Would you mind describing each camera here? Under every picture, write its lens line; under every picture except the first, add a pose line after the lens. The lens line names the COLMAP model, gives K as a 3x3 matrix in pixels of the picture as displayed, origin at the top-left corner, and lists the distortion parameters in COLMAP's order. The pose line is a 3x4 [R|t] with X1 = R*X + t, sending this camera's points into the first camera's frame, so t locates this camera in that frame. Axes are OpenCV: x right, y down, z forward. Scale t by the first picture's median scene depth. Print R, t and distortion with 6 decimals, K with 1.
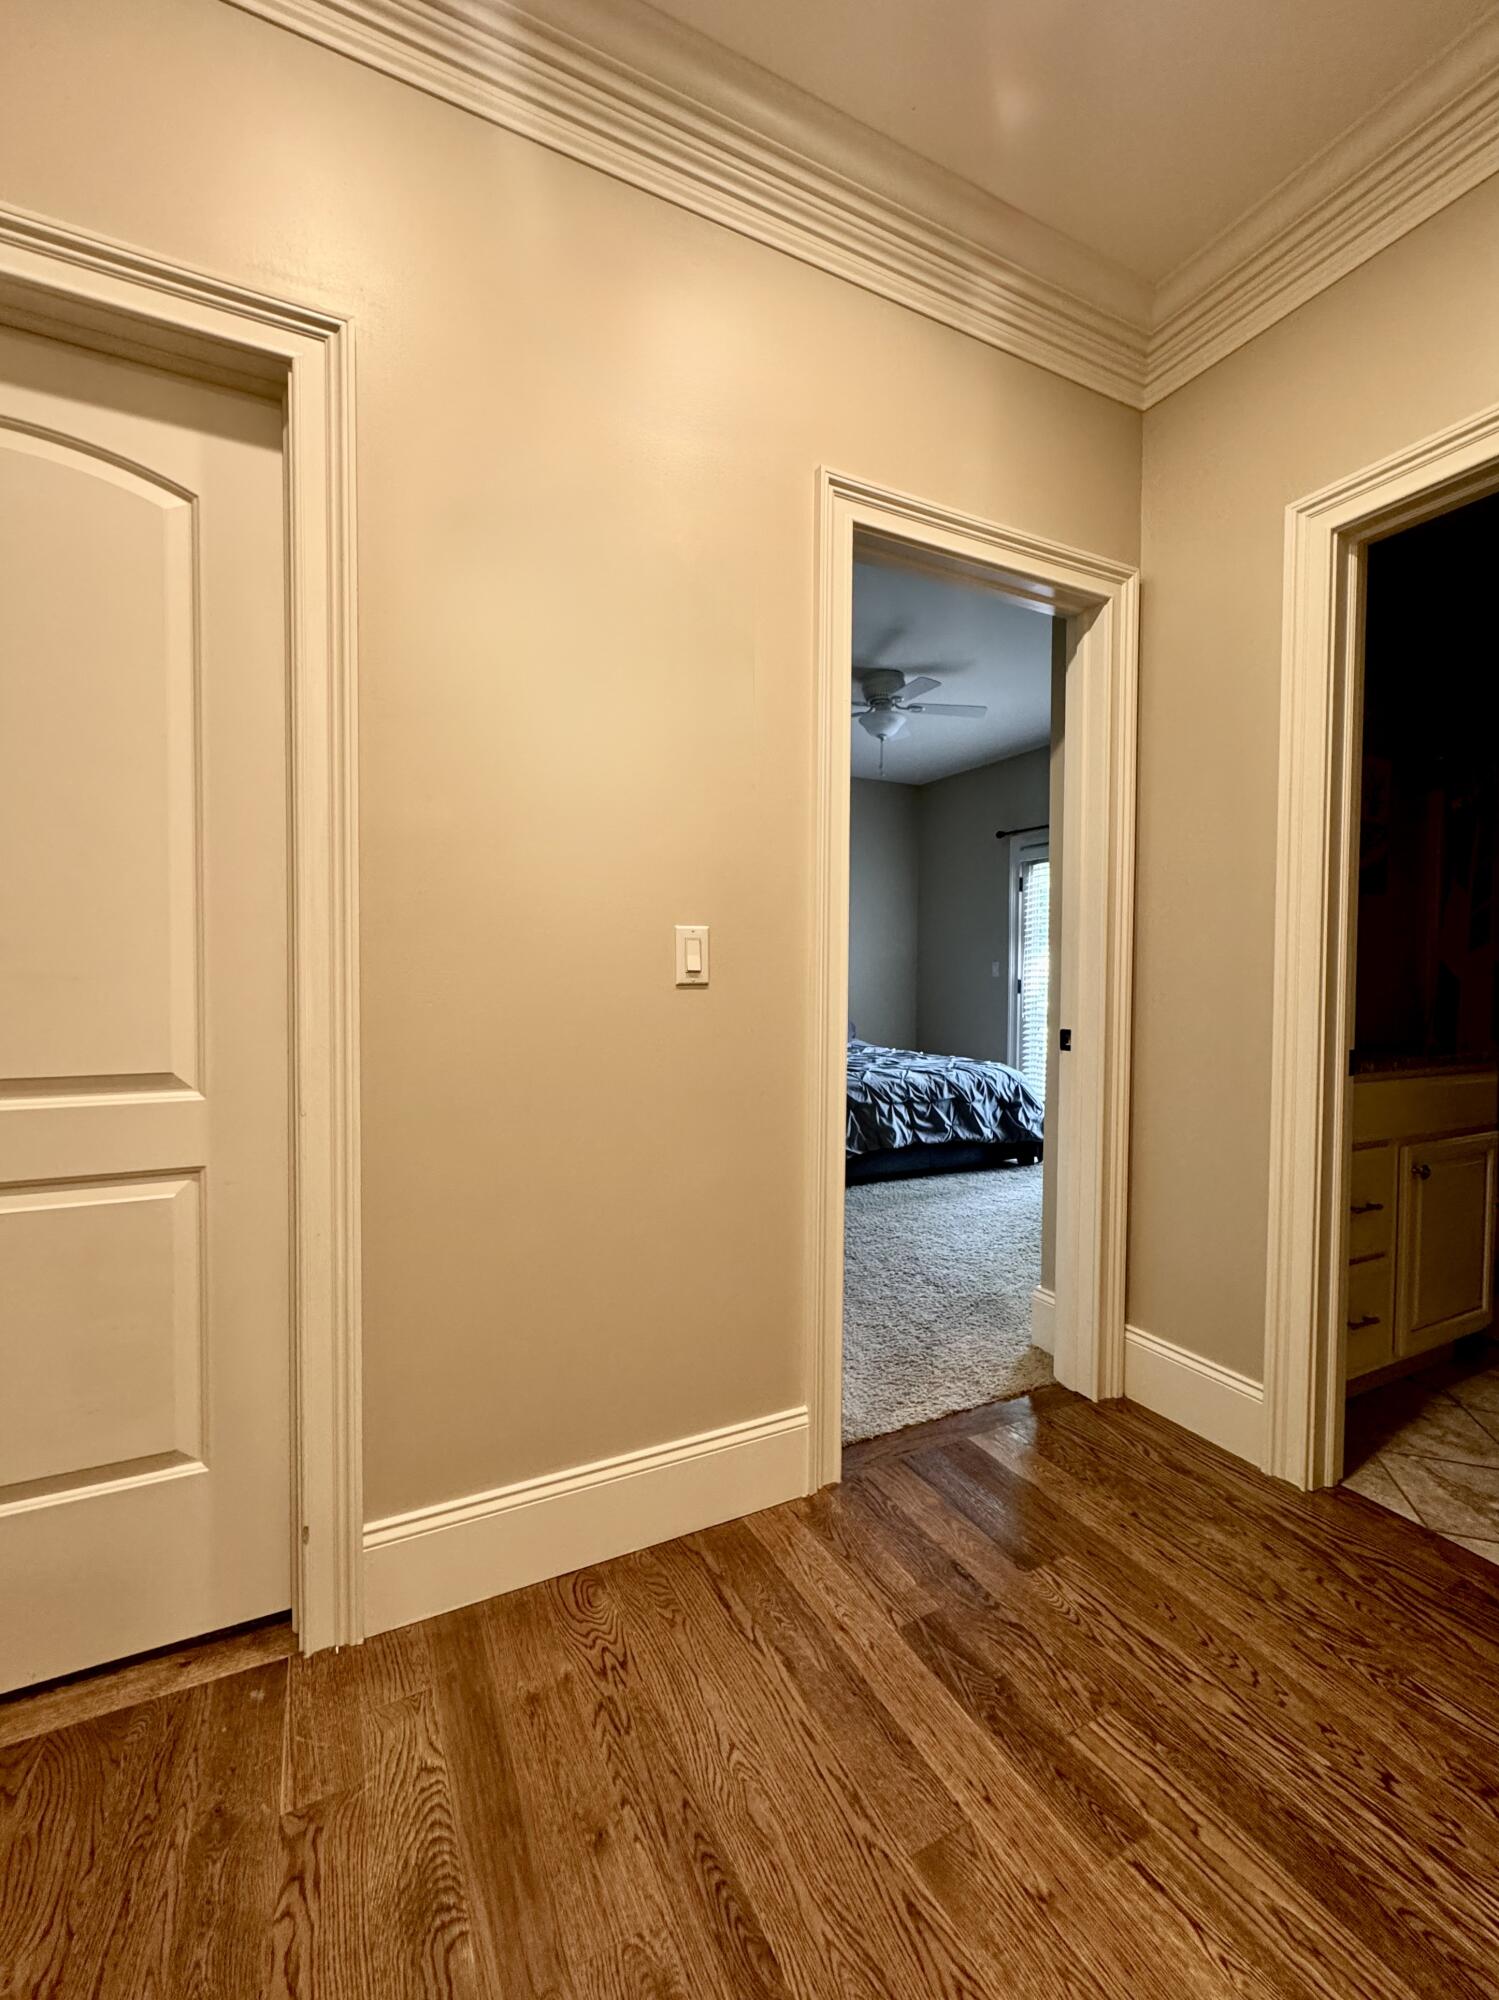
lens RADIAL K [[797.5, 0, 749.5], [0, 797.5, 1000.0], [0, 0, 1]] dist [-0.000958, 0.000452]
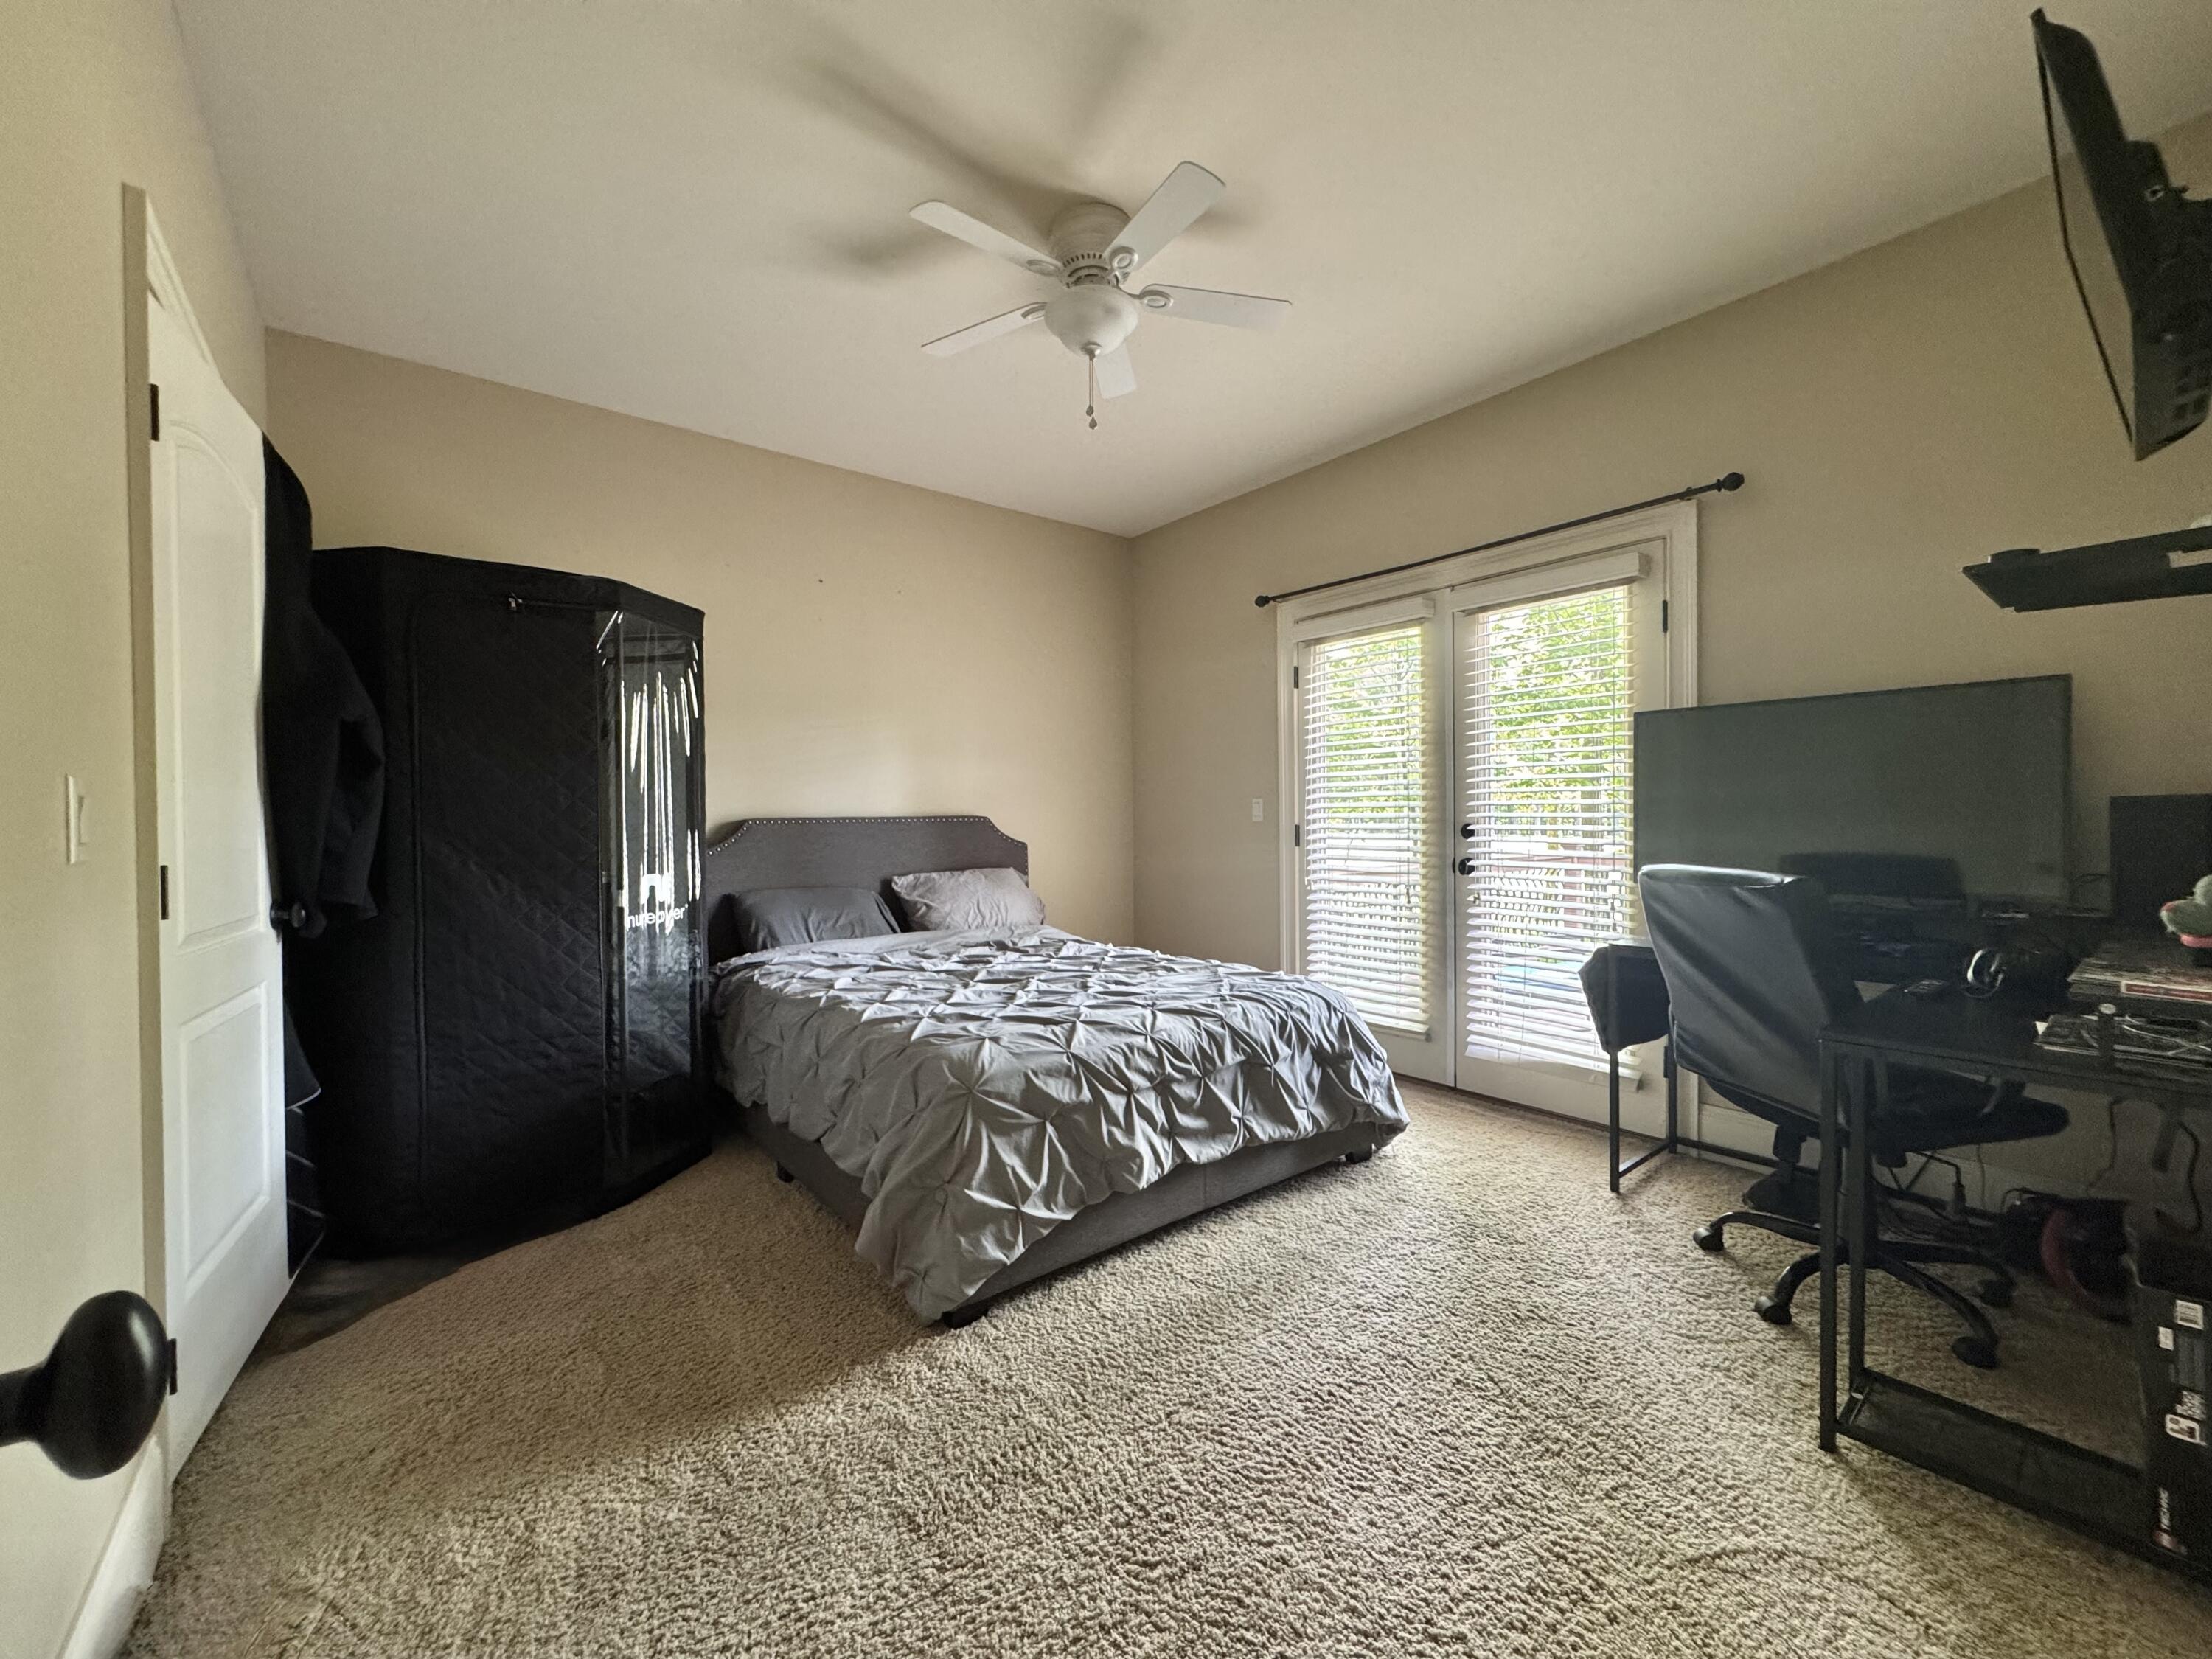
lens RADIAL K [[882.0, 0, 1106.0], [0, 882.0, 829.5], [0, 0, 1]] dist [-0.000958, 0.000452]
pose [[0.978212, -0.022402, 0.206396, 0.054439], [0.025531, 0.999596, -0.012507, -0.022909], [-0.206032, 0.017504, 0.978389, 0.458435]]
